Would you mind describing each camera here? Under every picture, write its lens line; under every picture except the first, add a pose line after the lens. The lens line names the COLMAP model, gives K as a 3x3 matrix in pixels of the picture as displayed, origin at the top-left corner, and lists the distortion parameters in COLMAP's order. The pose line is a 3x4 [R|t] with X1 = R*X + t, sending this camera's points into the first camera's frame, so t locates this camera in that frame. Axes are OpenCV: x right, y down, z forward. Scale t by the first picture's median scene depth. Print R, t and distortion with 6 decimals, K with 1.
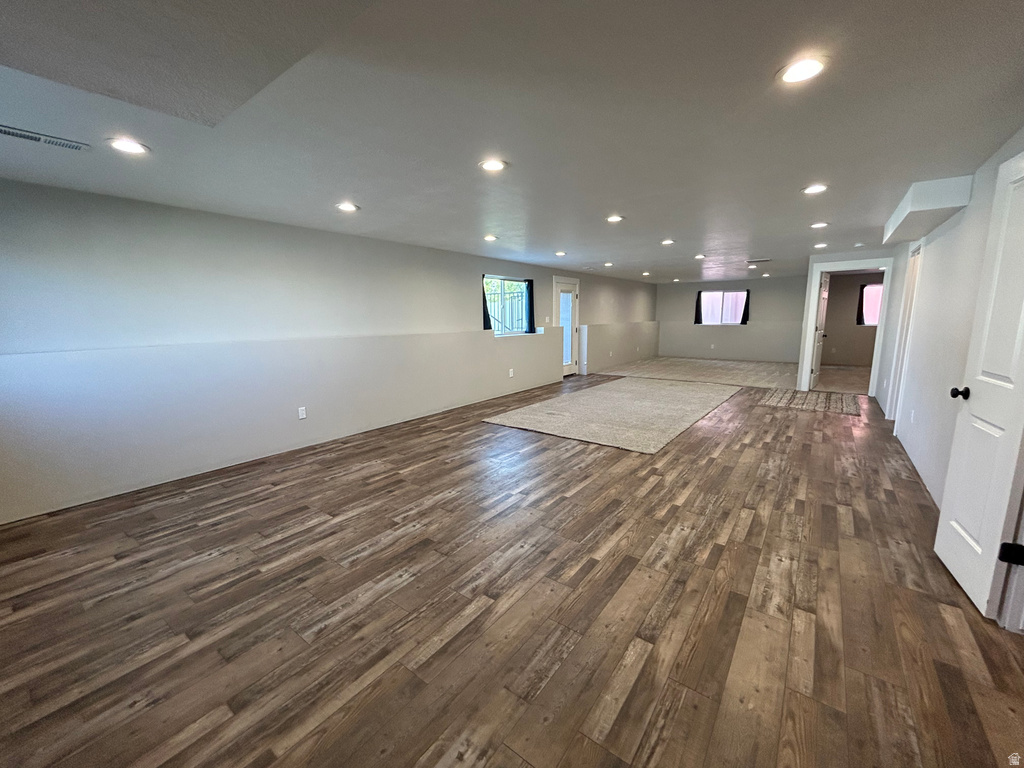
lens RADIAL K [[411.3, 0, 512.9], [0, 411.3, 383.8], [0, 0, 1]] dist [-0.002234, -0.000287]
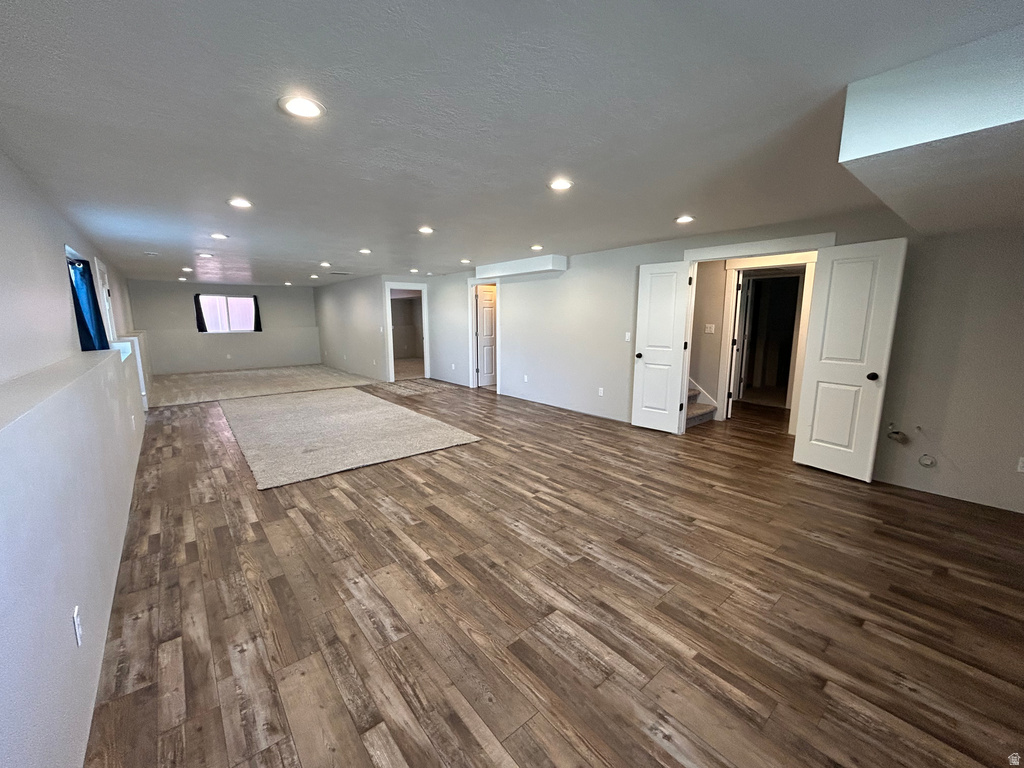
lens RADIAL K [[411.3, 0, 508.2], [0, 411.3, 383.2], [0, 0, 1]] dist [-0.002234, -0.000287]
pose [[0.235609, -0.144022, 0.961117, -0.920948], [0.158339, 0.981433, 0.108251, -0.128167], [-0.958862, 0.126677, 0.254039, 0.722827]]
